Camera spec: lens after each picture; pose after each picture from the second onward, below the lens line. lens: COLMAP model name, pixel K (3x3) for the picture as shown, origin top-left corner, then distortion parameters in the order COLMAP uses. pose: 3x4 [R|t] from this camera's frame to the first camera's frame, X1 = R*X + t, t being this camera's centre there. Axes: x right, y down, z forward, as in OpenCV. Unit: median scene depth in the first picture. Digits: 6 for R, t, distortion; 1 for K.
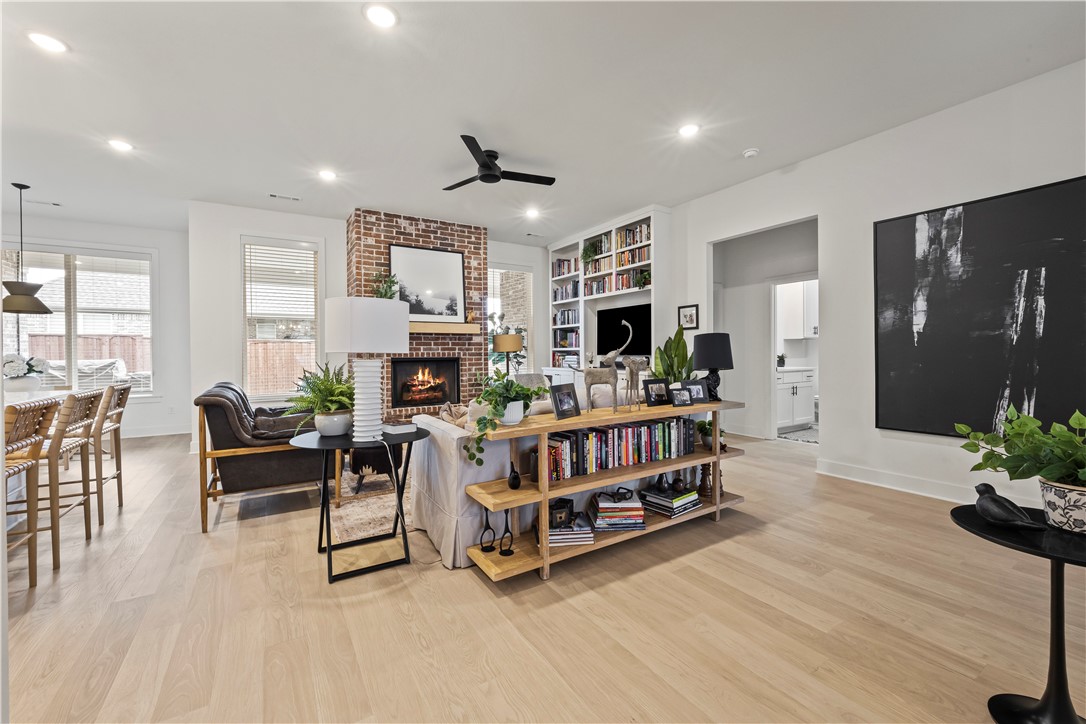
lens RADIAL K [[435.7, 0, 541.7], [0, 435.7, 360.6], [0, 0, 1]] dist [-0.002565, 0.002048]
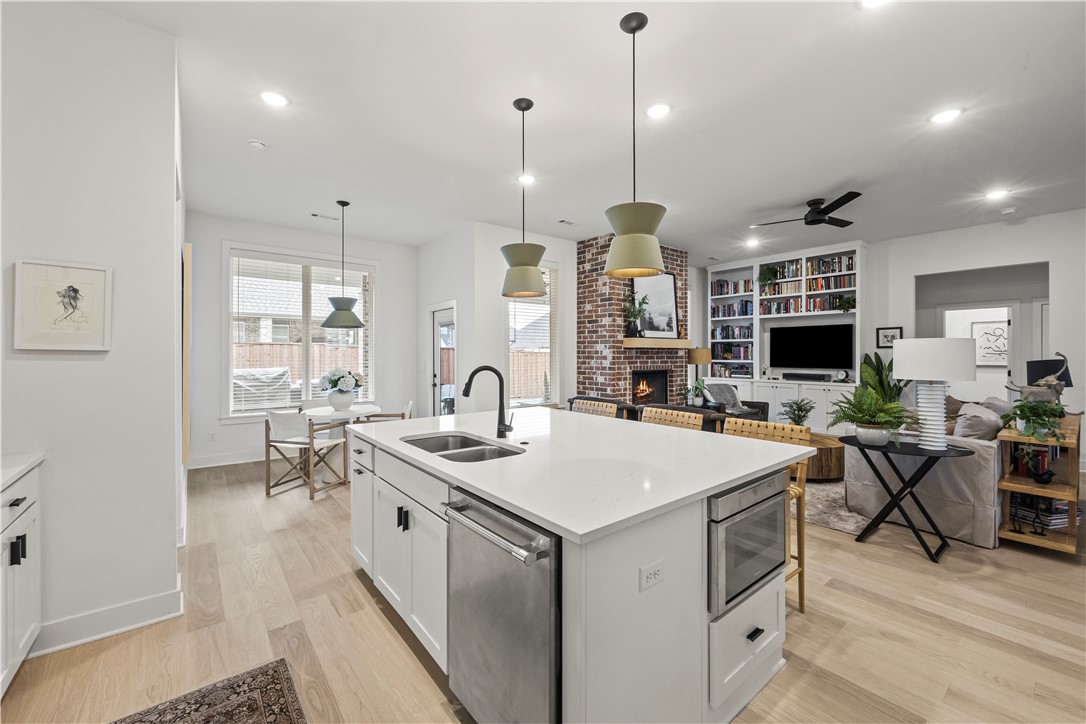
lens RADIAL K [[435.7, 0, 537.7], [0, 435.7, 354.3], [0, 0, 1]] dist [-0.002565, 0.002048]
pose [[0.993362, 0.008518, 0.114713, -0.697262], [-0.006168, 0.999764, -0.020829, -0.022790], [-0.114864, 0.019983, 0.993180, -0.051486]]
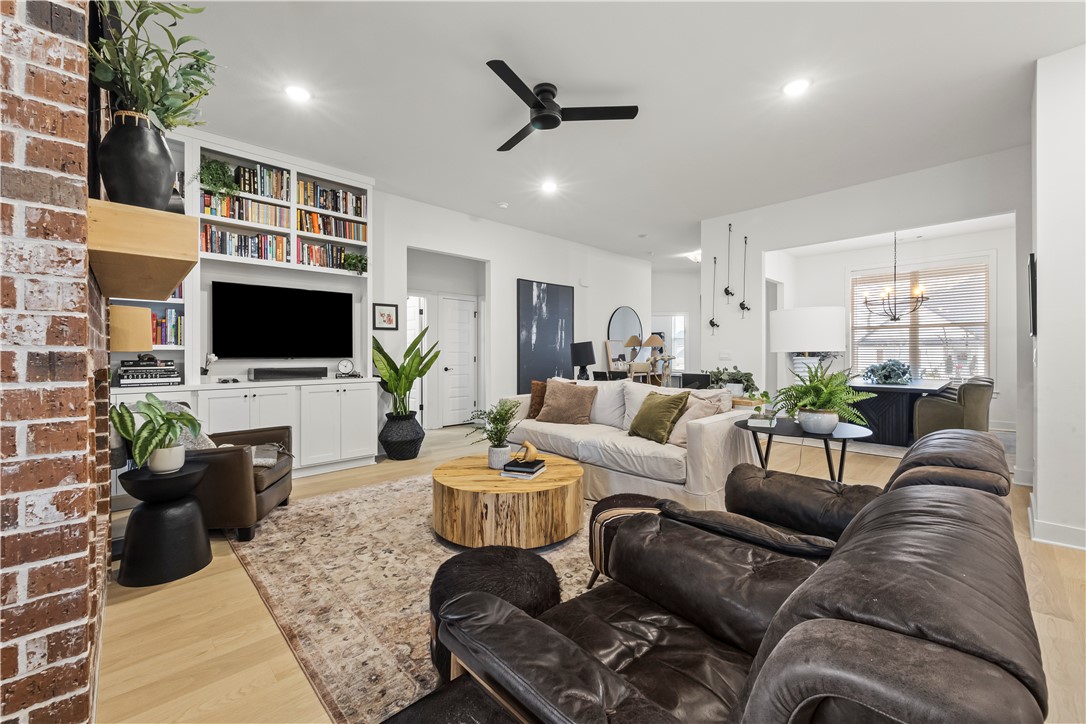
lens RADIAL K [[435.7, 0, 541.6], [0, 435.7, 354.0], [0, 0, 1]] dist [-0.002565, 0.002048]
pose [[-0.202703, 0.005110, 0.979227, -0.601568], [0.022564, 0.999745, -0.000546, -0.011544], [-0.978980, 0.021984, -0.202767, 0.816488]]
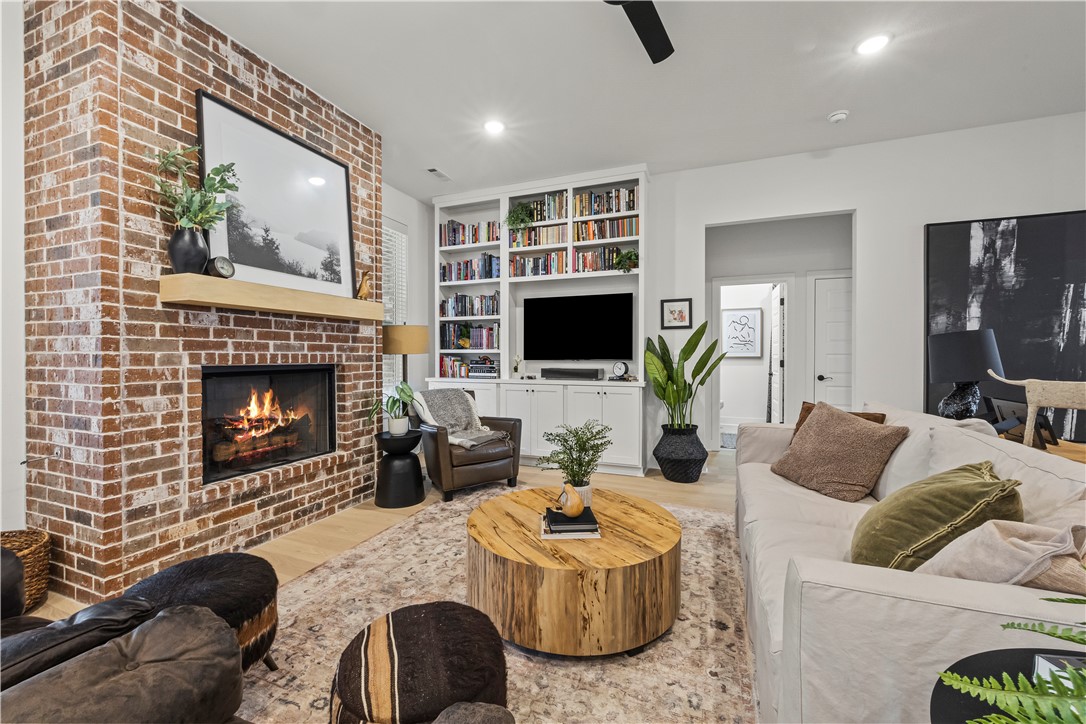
lens RADIAL K [[435.7, 0, 538.9], [0, 435.7, 360.1], [0, 0, 1]] dist [-0.002565, 0.002048]
pose [[0.805884, 0.001862, 0.592071, -0.329243], [0.005869, 0.999921, -0.011133, -0.005485], [-0.592045, 0.012447, 0.805809, 0.472017]]
